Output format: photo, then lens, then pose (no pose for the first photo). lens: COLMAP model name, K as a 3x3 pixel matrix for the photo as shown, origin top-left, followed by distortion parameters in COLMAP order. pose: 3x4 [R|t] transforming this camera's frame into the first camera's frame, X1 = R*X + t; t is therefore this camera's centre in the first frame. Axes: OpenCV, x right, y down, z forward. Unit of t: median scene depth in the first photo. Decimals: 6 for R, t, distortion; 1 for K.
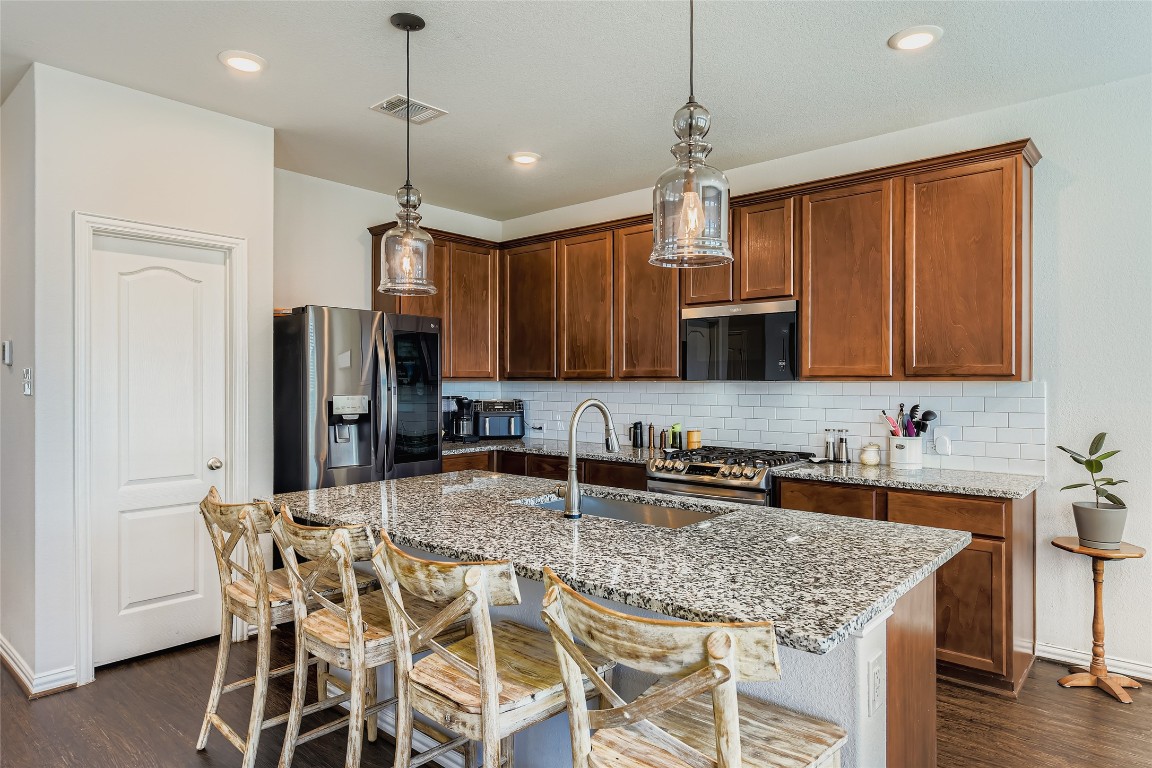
lens RADIAL K [[683.9, 0, 576.0], [0, 683.9, 384.0], [0, 0, 1]] dist [0.000422, -0.001078]
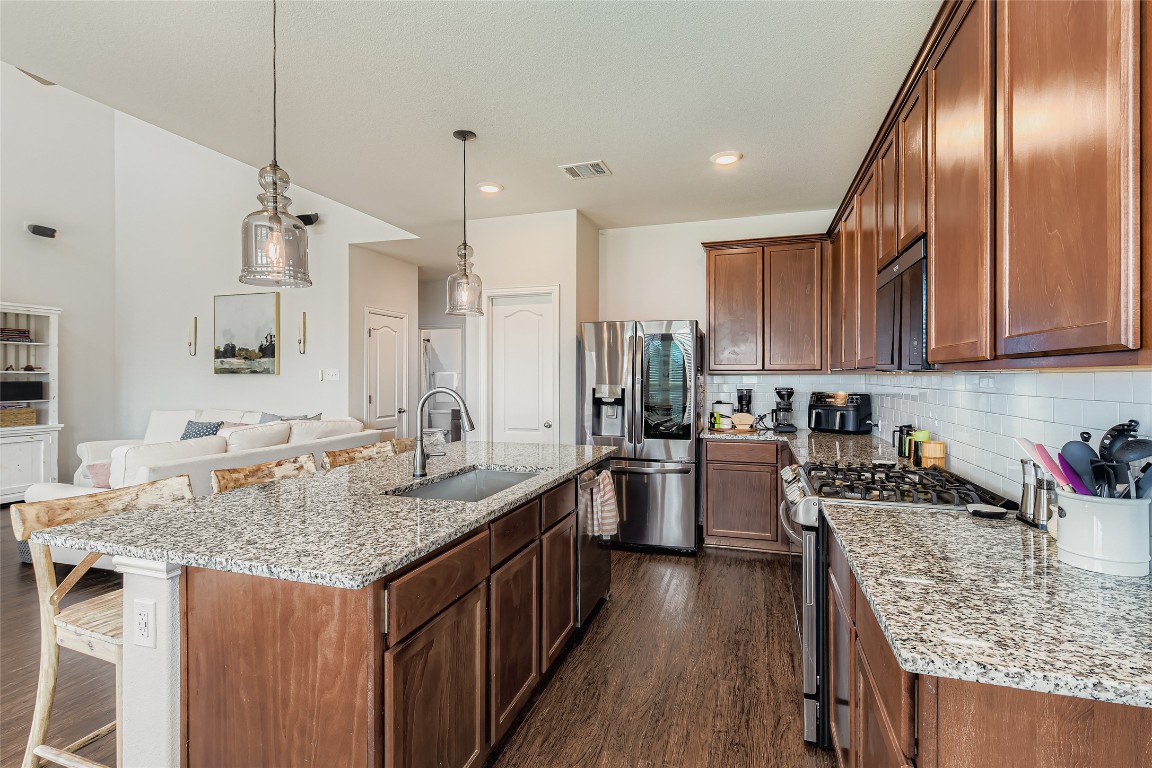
lens RADIAL K [[532.2, 0, 579.8], [0, 532.2, 376.6], [0, 0, 1]] dist [0.004342, 0.000669]
pose [[0.387332, 0.001342, -0.921939, 0.556548], [-0.000753, 0.999999, 0.001139, 0.000131], [0.921940, 0.000253, 0.387333, 0.462031]]
